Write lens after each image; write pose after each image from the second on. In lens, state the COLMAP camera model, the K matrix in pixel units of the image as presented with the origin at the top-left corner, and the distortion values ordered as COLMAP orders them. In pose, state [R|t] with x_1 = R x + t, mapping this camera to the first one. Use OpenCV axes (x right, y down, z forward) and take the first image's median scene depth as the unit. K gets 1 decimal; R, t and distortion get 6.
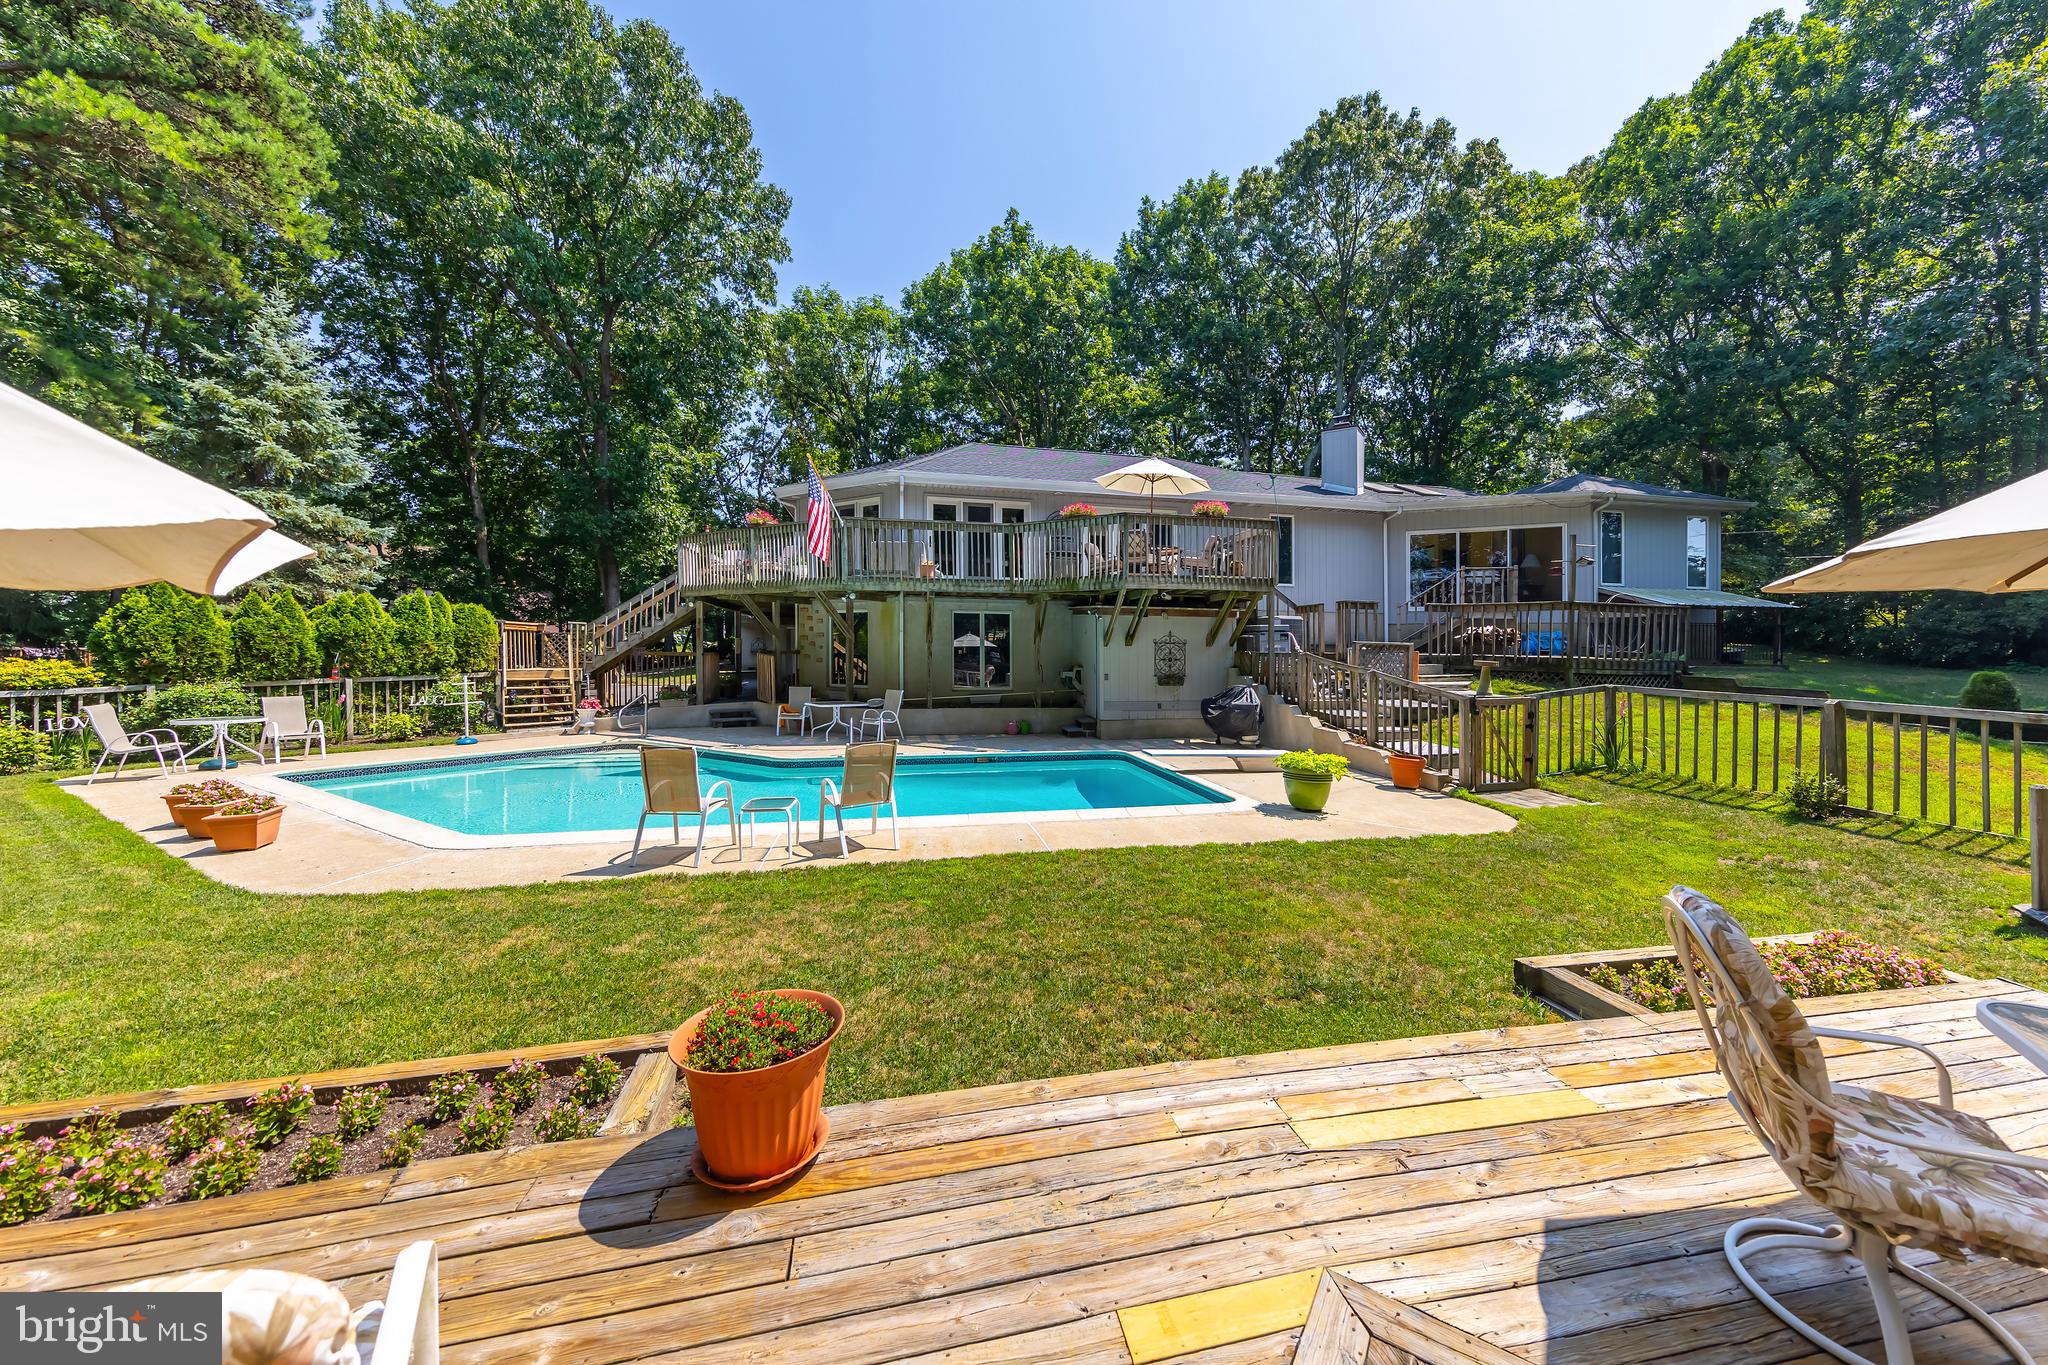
lens RADIAL K [[759.7, 0, 1051.8], [0, 759.7, 667.9], [0, 0, 1]] dist [0.012657, 0.000205]
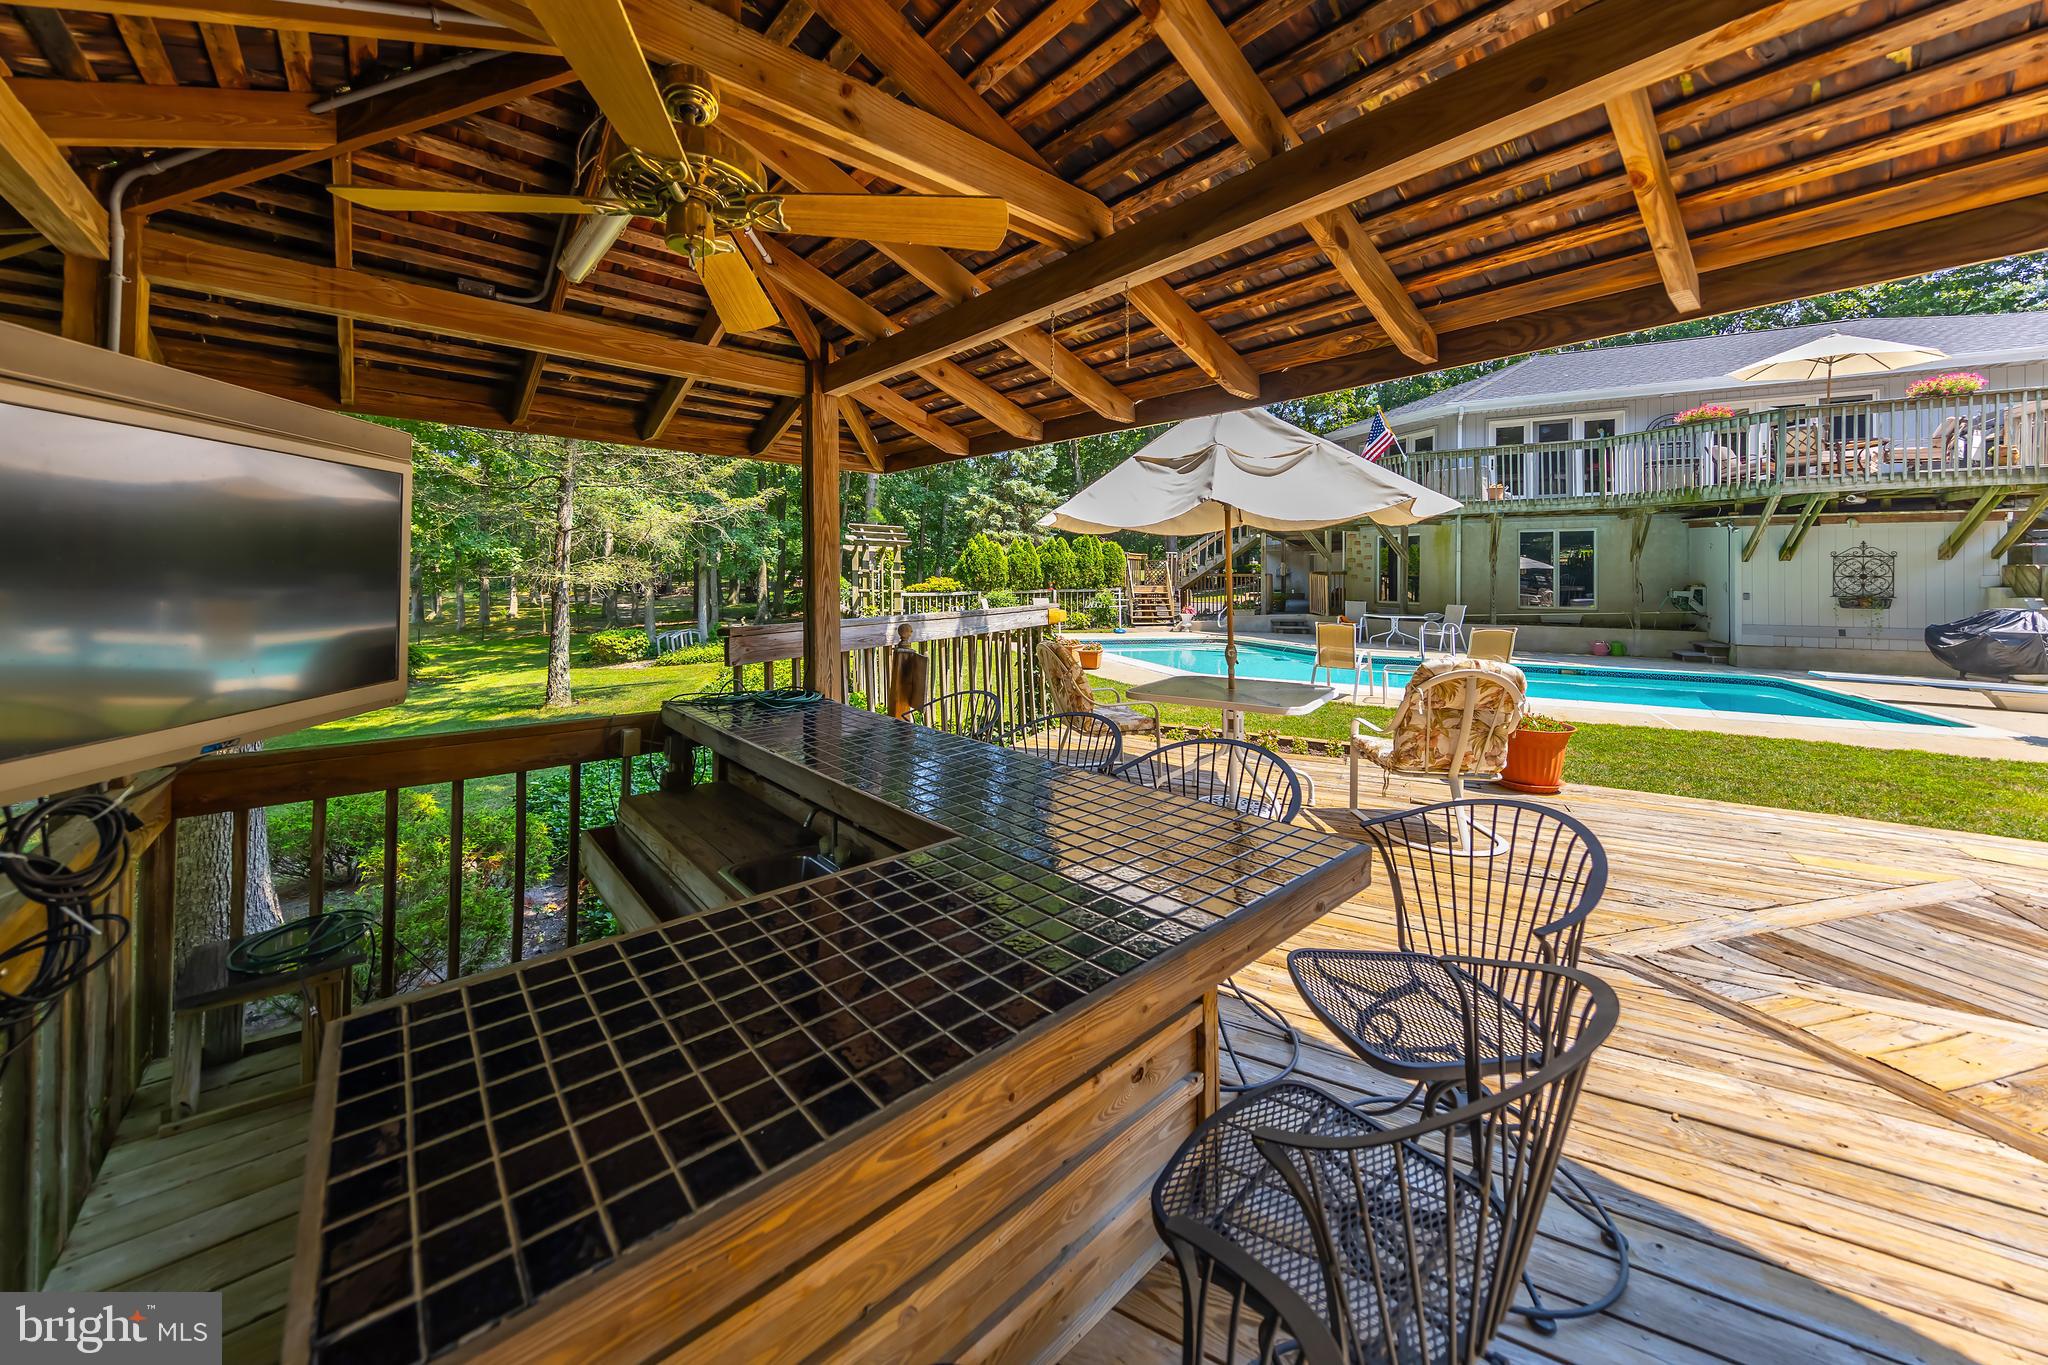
lens RADIAL K [[700.1, 0, 965.4], [0, 700.1, 584.8], [0, 0, 1]] dist [0.001915, 0.000222]
pose [[0.726126, 0.004584, -0.687547, -0.024029], [-0.015469, 0.999834, -0.009670, 0.018769], [0.687388, 0.017657, 0.726076, -0.197398]]
